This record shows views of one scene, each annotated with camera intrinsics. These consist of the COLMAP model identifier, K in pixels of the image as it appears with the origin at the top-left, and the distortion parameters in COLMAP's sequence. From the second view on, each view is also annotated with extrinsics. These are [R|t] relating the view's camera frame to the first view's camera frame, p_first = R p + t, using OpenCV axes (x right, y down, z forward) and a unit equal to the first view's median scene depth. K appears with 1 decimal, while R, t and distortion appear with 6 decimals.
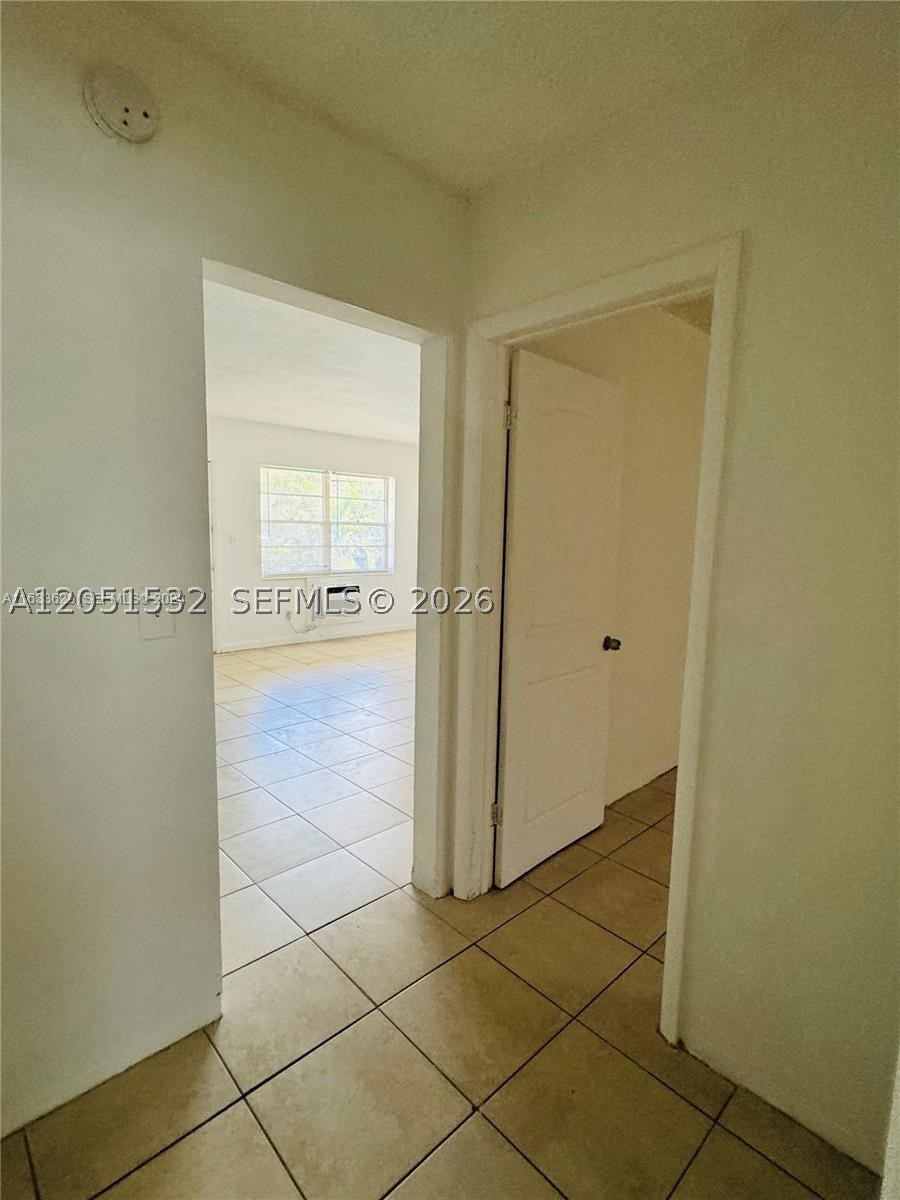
lens RADIAL K [[588.1, 0, 450.0], [0, 588.1, 600.0], [0, 0, 1]] dist [-0.002728, 0.000415]
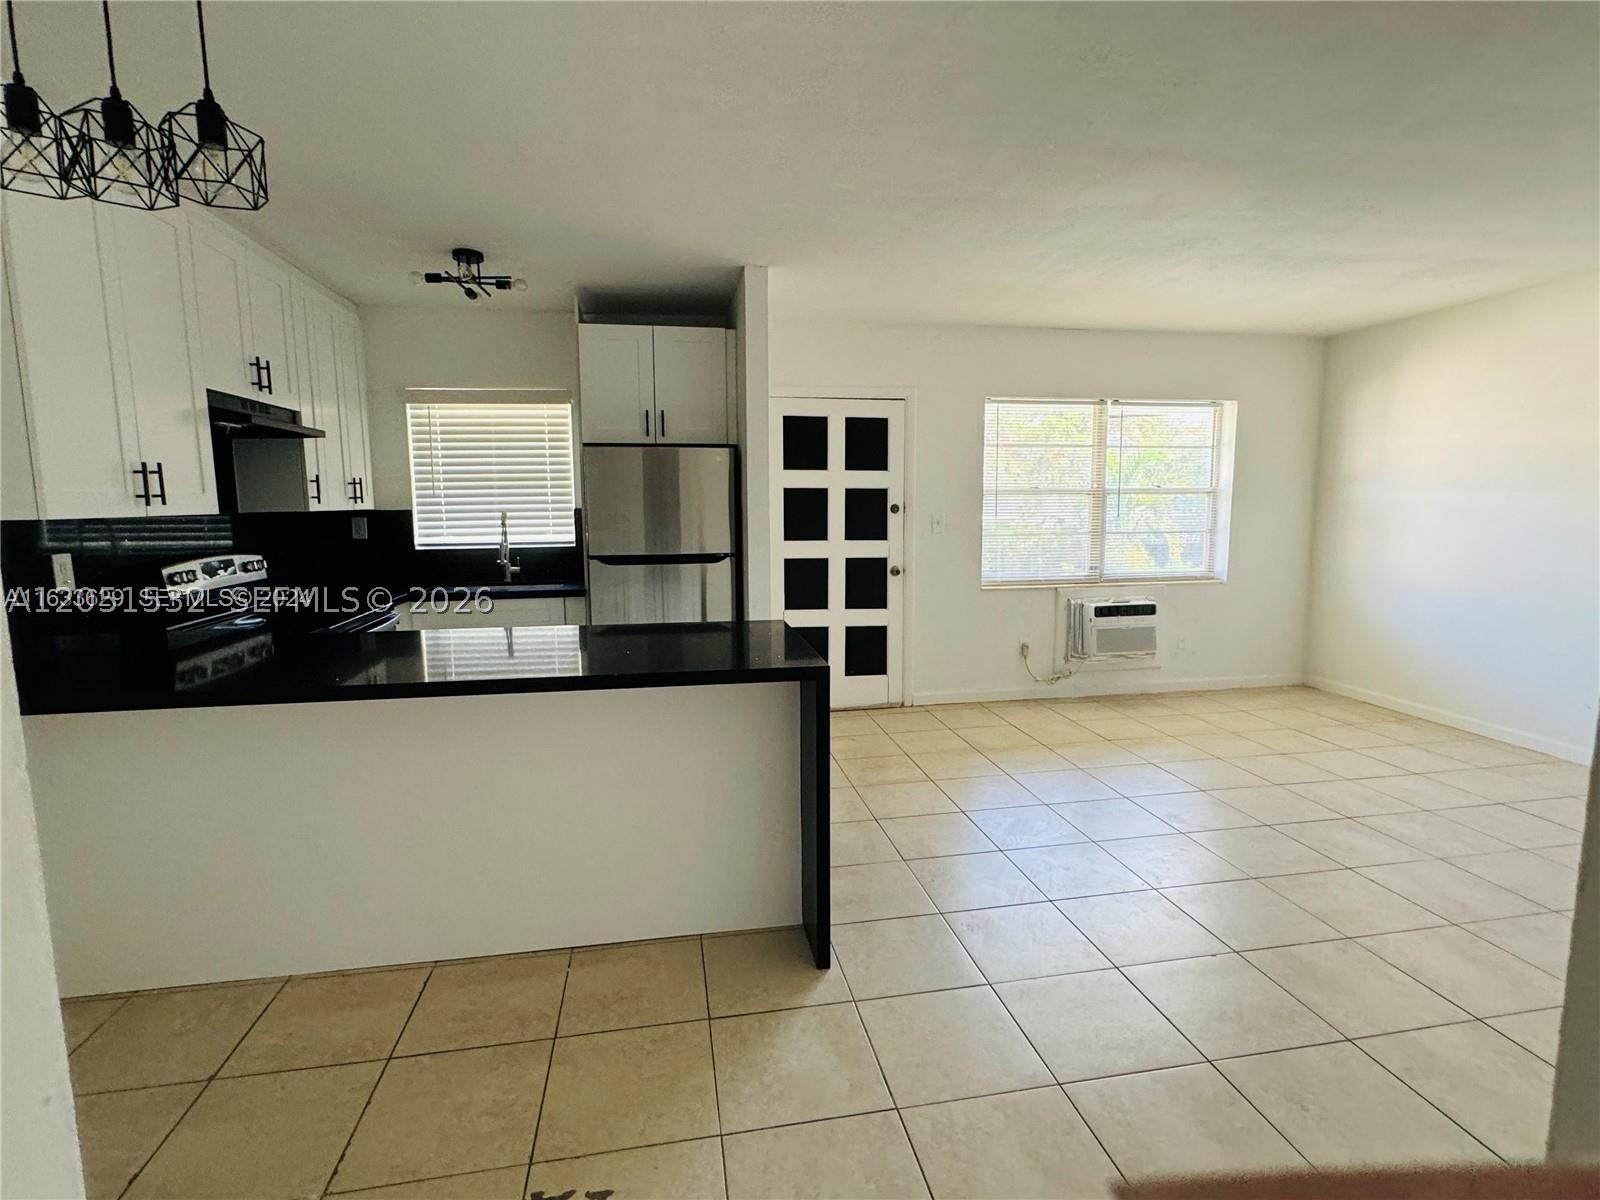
lens RADIAL K [[794.7, 0, 800.0], [0, 794.7, 600.0], [0, 0, 1]] dist [-0.002742, 0.000177]
pose [[0.841623, 0.037347, -0.538773, -0.034166], [-0.037805, 0.999233, 0.010210, -0.022852], [0.538741, 0.011775, 0.842389, 0.193592]]
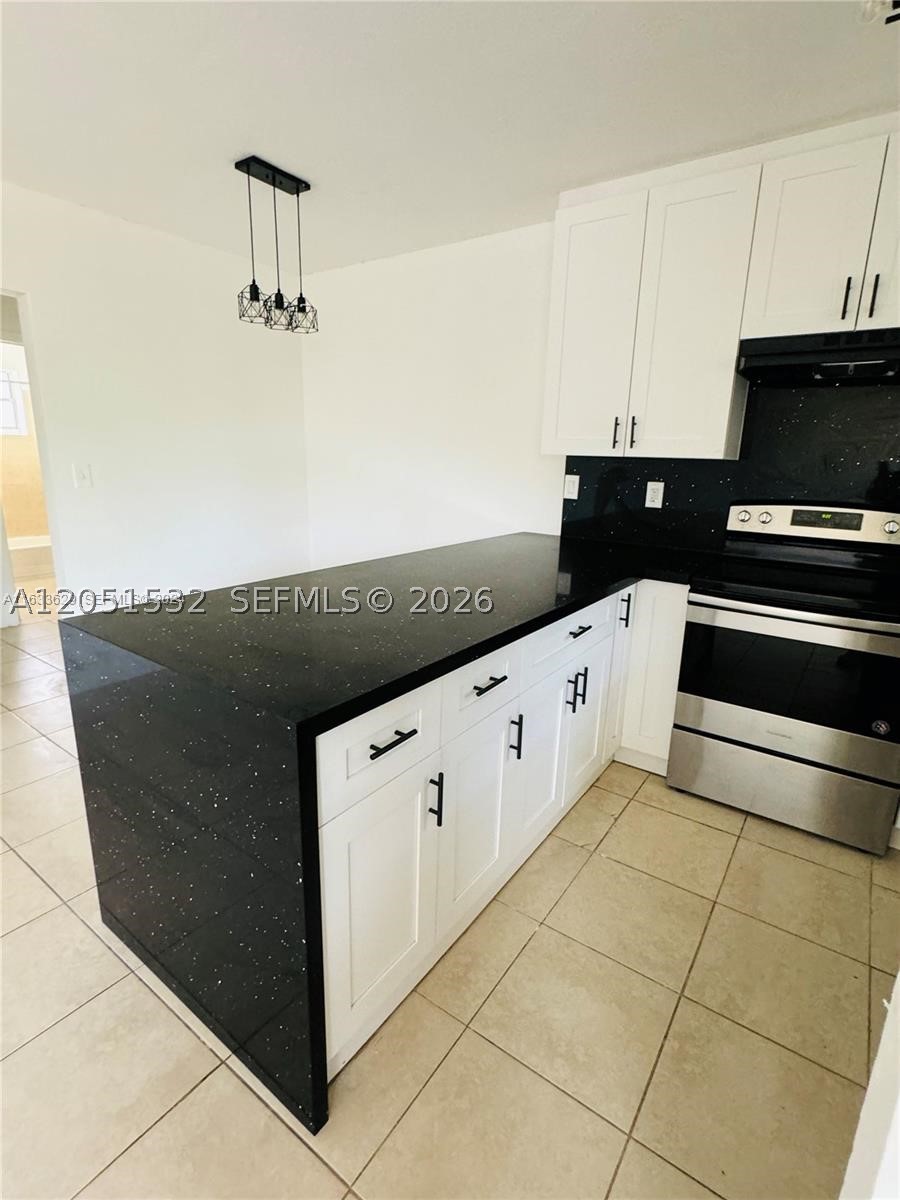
lens RADIAL K [[588.1, 0, 450.0], [0, 588.1, 600.0], [0, 0, 1]] dist [-0.002728, 0.000415]
pose [[-0.976432, 0.005707, -0.215748, -0.288122], [-0.072732, 0.932476, 0.353835, -0.084611], [0.203199, 0.361188, -0.910084, 0.685139]]
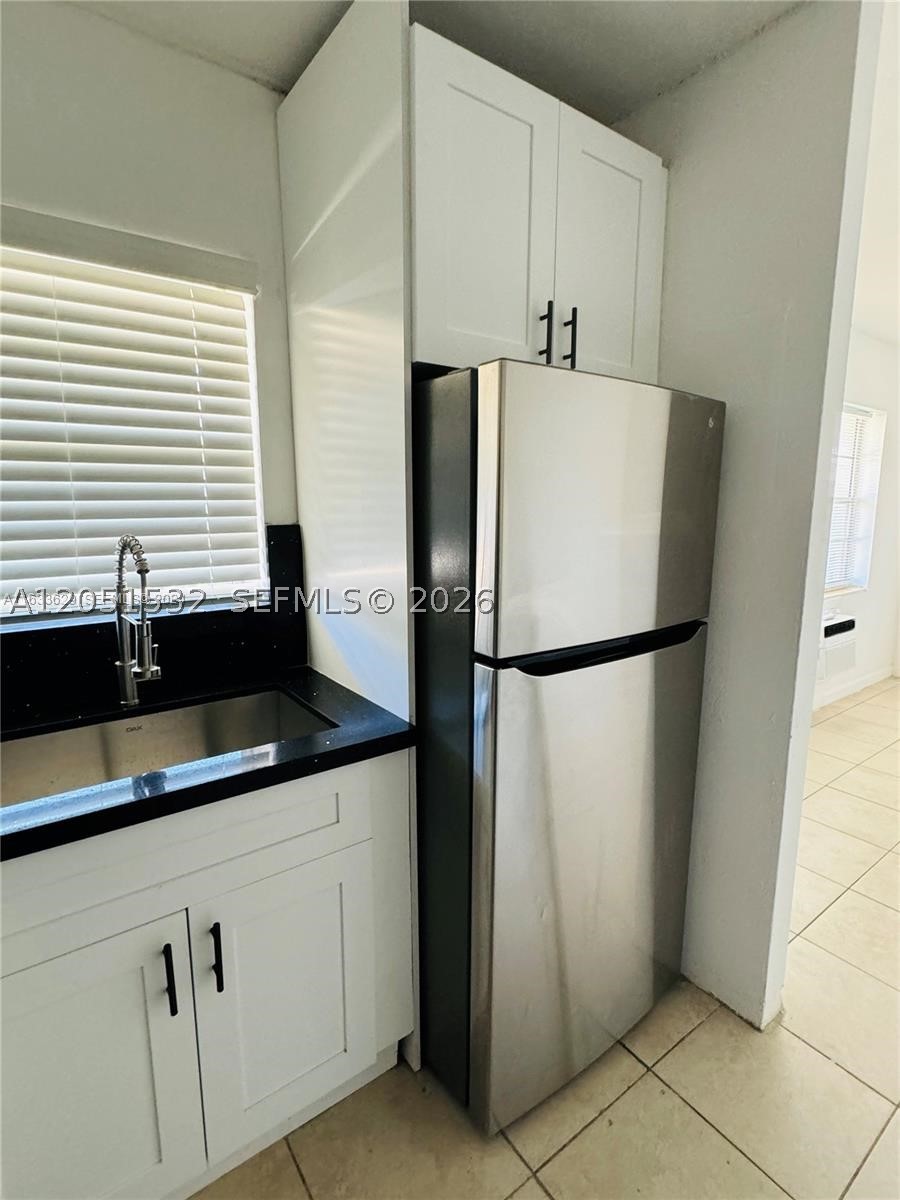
lens RADIAL K [[588.1, 0, 450.0], [0, 588.1, 600.0], [0, 0, 1]] dist [-0.002728, 0.000415]
pose [[0.992577, -0.005040, -0.121516, -0.457697], [0.009893, 0.999176, 0.039365, -0.064871], [0.121218, -0.040275, 0.991809, 0.429879]]
